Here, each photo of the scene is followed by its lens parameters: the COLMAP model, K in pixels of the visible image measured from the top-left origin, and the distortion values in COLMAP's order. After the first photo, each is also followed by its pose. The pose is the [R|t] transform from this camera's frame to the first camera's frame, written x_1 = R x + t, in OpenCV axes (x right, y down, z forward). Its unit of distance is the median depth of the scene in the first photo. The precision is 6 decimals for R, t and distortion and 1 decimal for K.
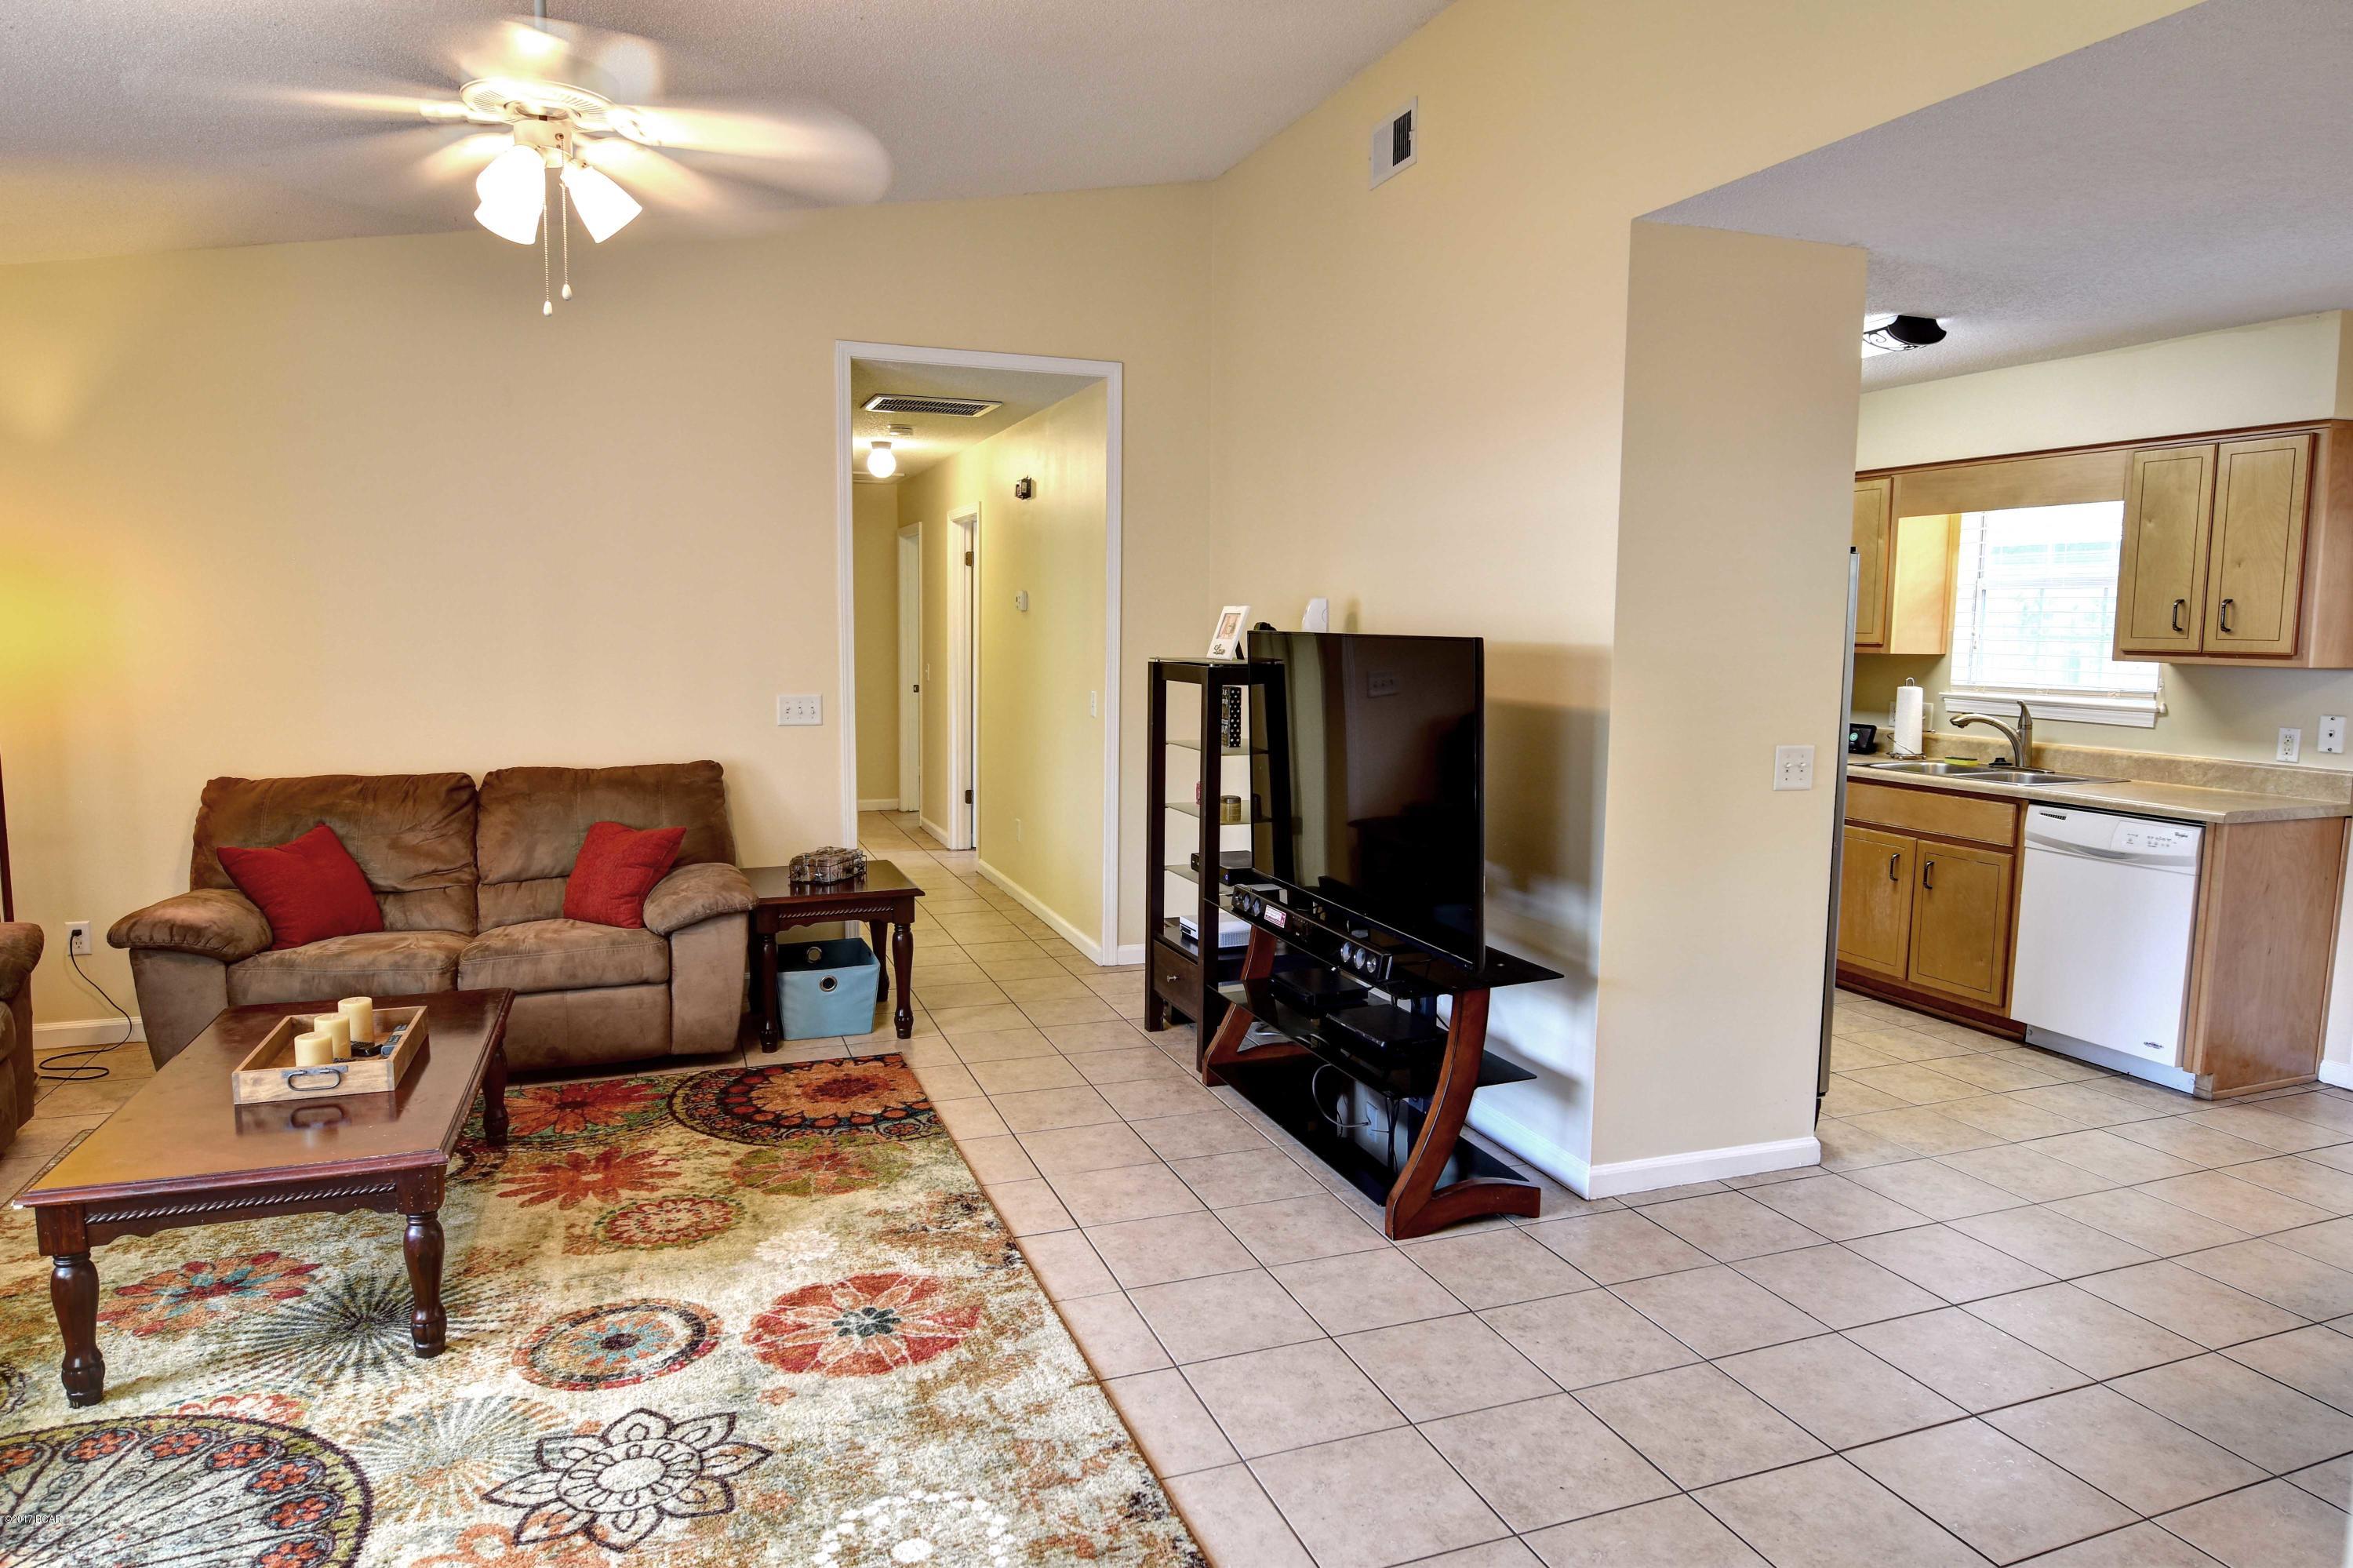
lens RADIAL K [[1419.3, 0, 1178.6], [0, 1419.3, 778.7], [0, 0, 1]] dist [-0.008408, -0.007285]
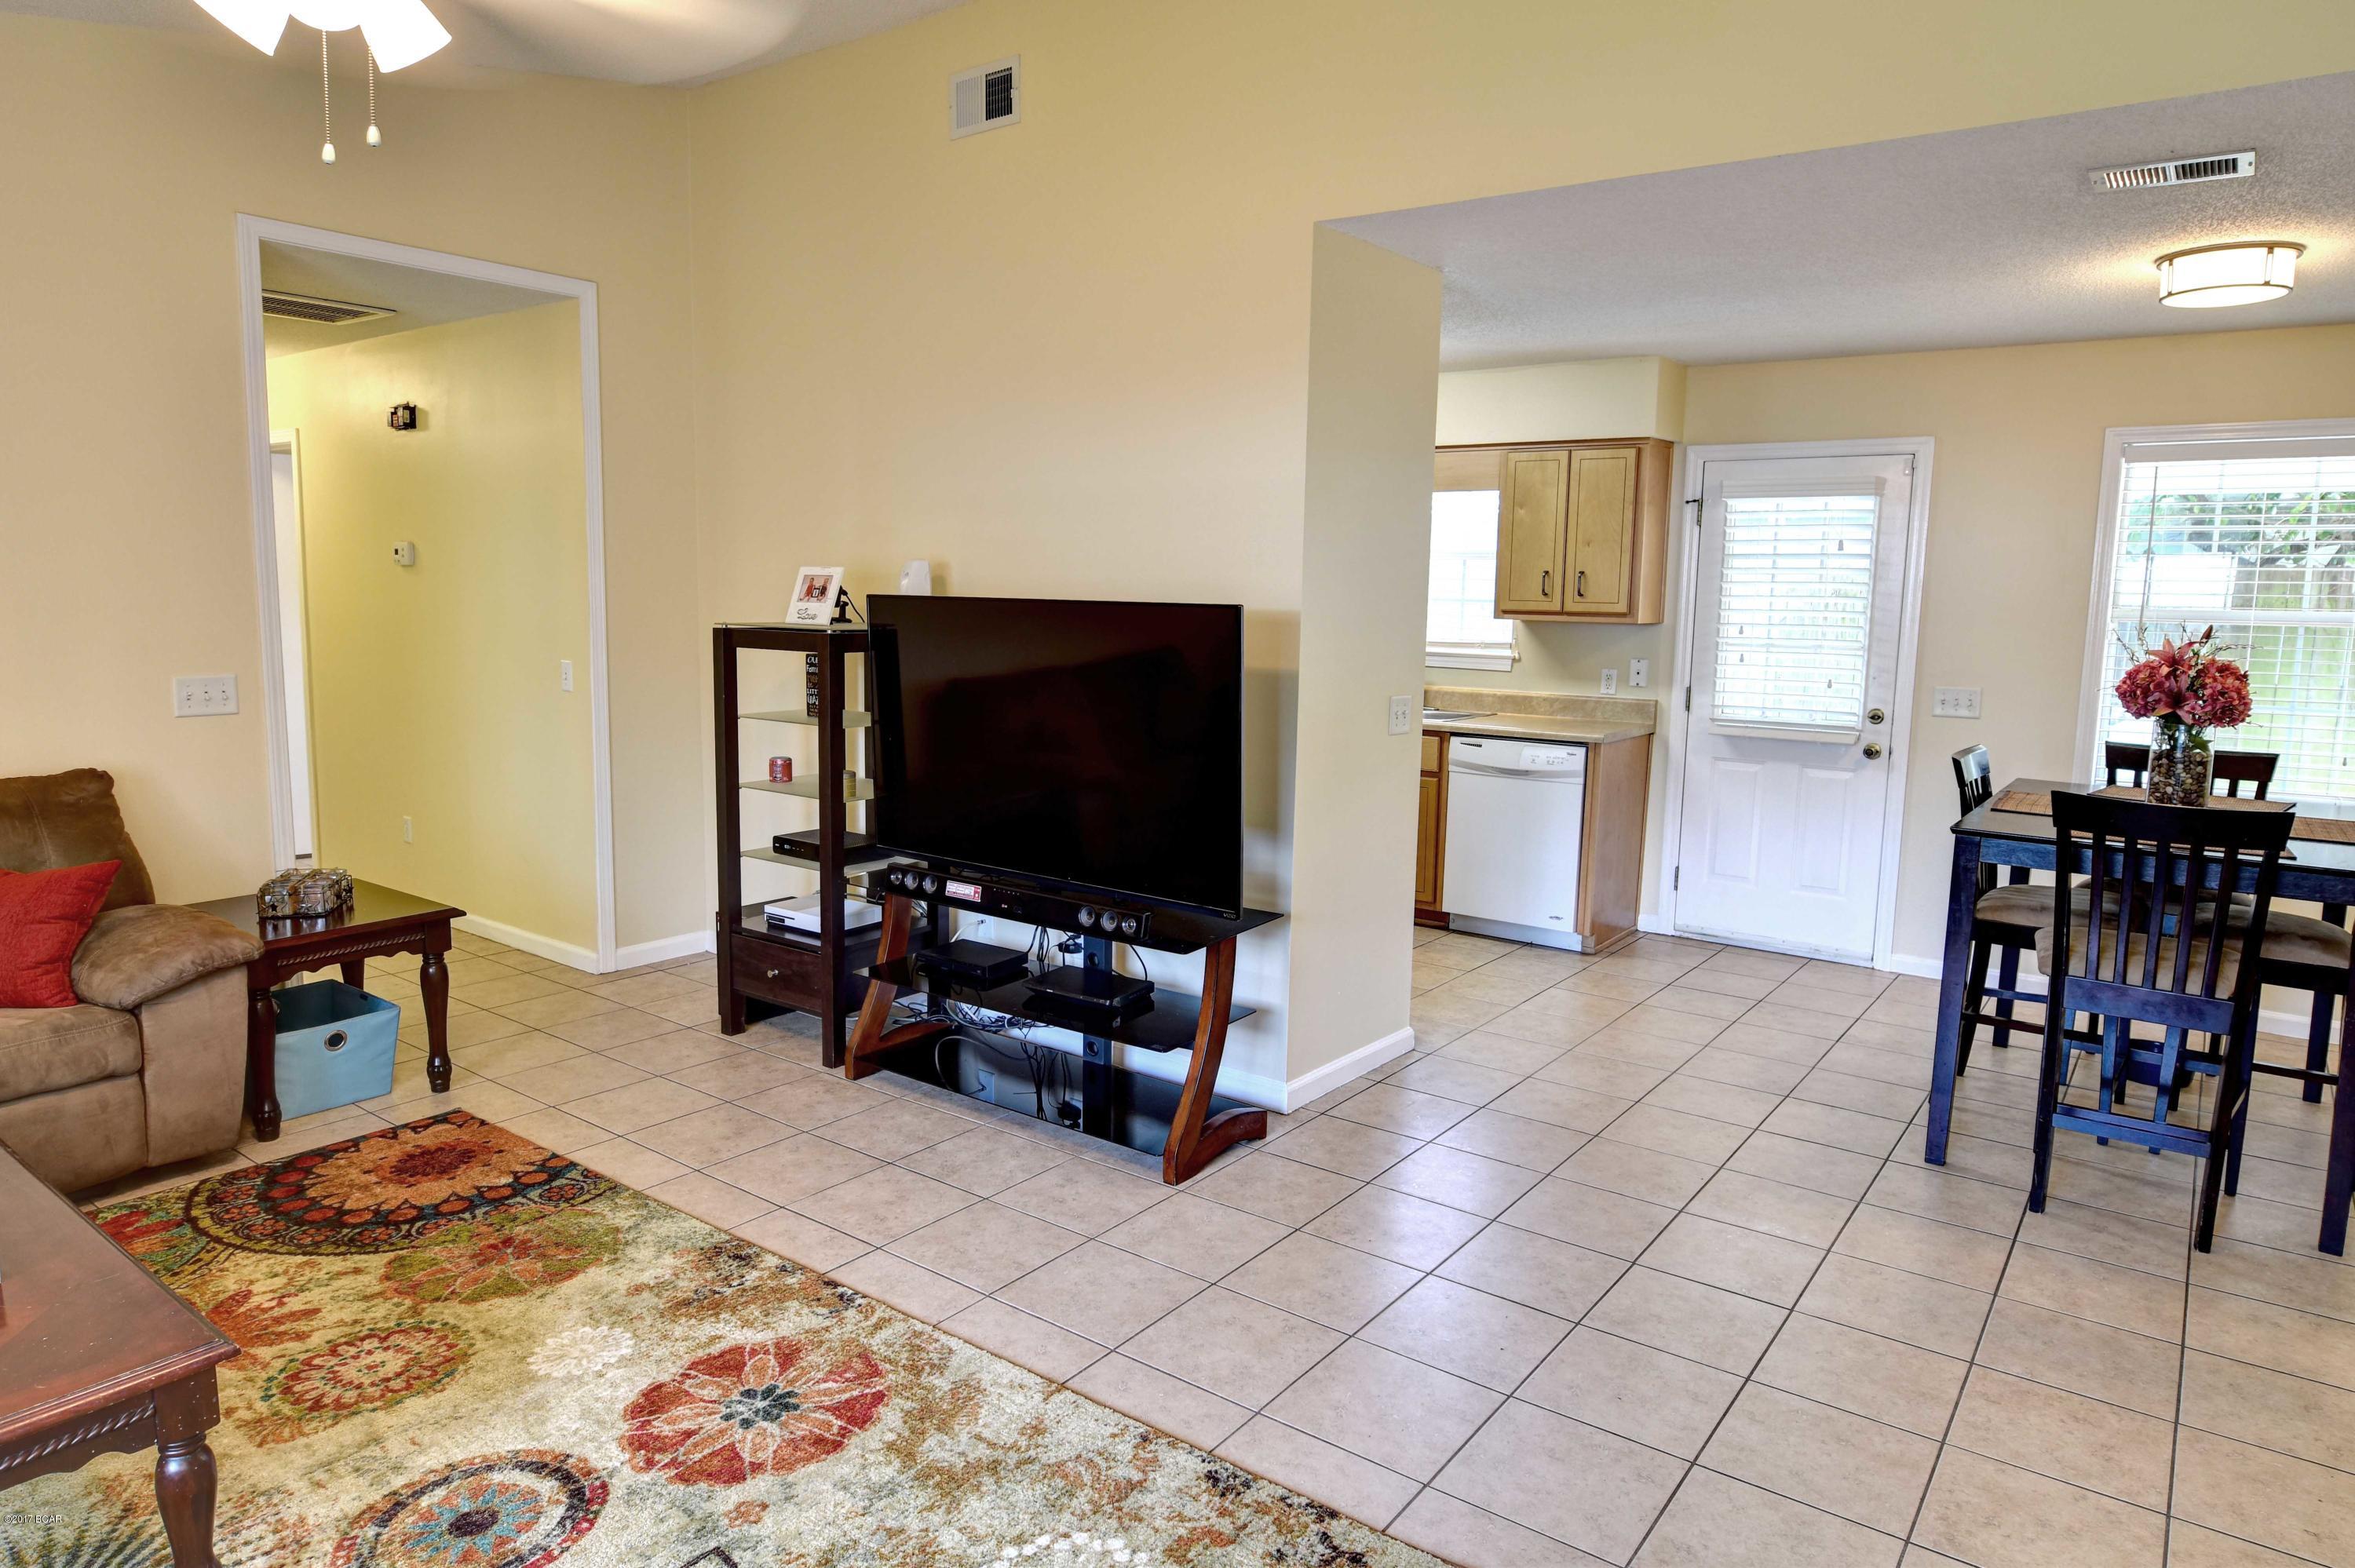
lens RADIAL K [[1420.3, 0, 1175.5], [0, 1420.3, 777.6], [0, 0, 1]] dist [-0.008408, -0.007285]
pose [[0.841957, -0.066505, 0.535430, -0.301409], [0.049868, 0.997718, 0.045509, -0.016200], [-0.537235, -0.011616, 0.843353, 0.097184]]
